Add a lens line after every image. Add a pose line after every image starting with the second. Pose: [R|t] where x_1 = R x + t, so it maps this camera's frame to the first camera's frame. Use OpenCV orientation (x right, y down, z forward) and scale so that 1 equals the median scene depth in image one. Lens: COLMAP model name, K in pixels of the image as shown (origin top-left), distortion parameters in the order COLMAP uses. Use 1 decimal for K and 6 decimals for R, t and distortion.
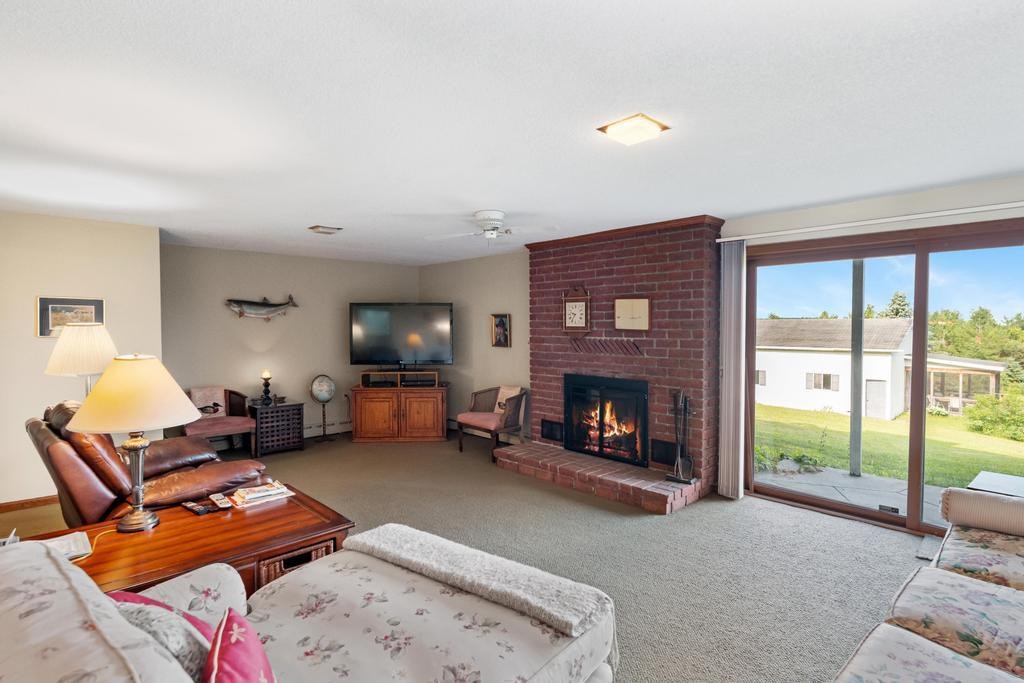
lens RADIAL K [[518.1, 0, 512.0], [0, 518.1, 341.5], [0, 0, 1]] dist [-0.000477, -0.000312]
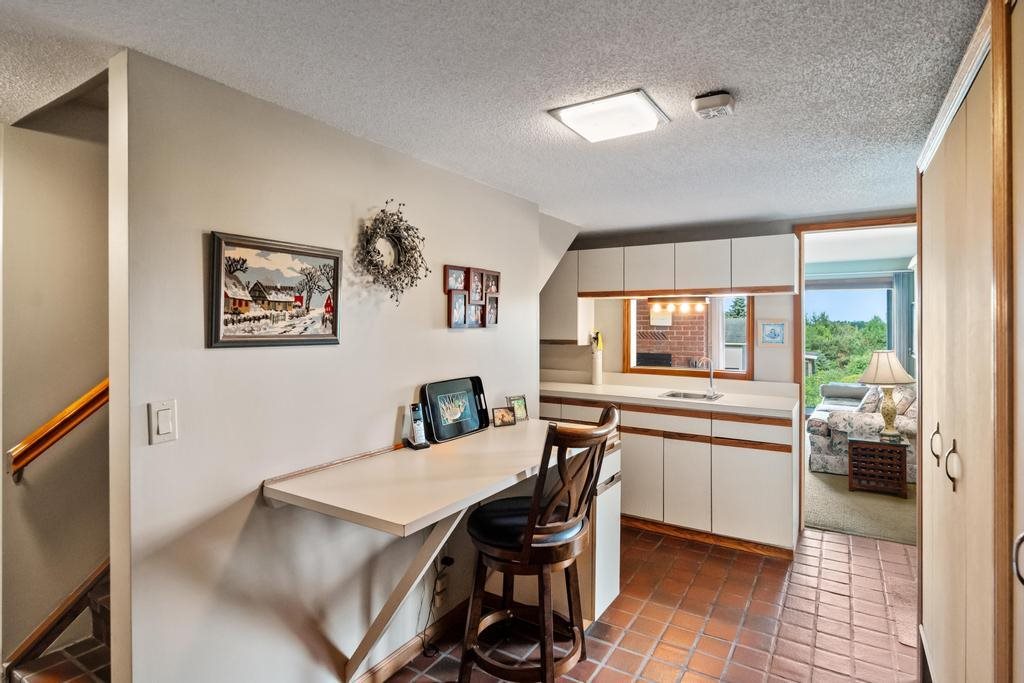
lens RADIAL K [[526.0, 0, 512.0], [0, 526.0, 326.8], [0, 0, 1]] dist [0.000001, 0.000011]
pose [[0.970995, -0.000899, 0.239098, -0.204724], [0.006831, 0.999689, -0.023984, 0.006158], [-0.239002, 0.024921, 0.970699, -0.188818]]
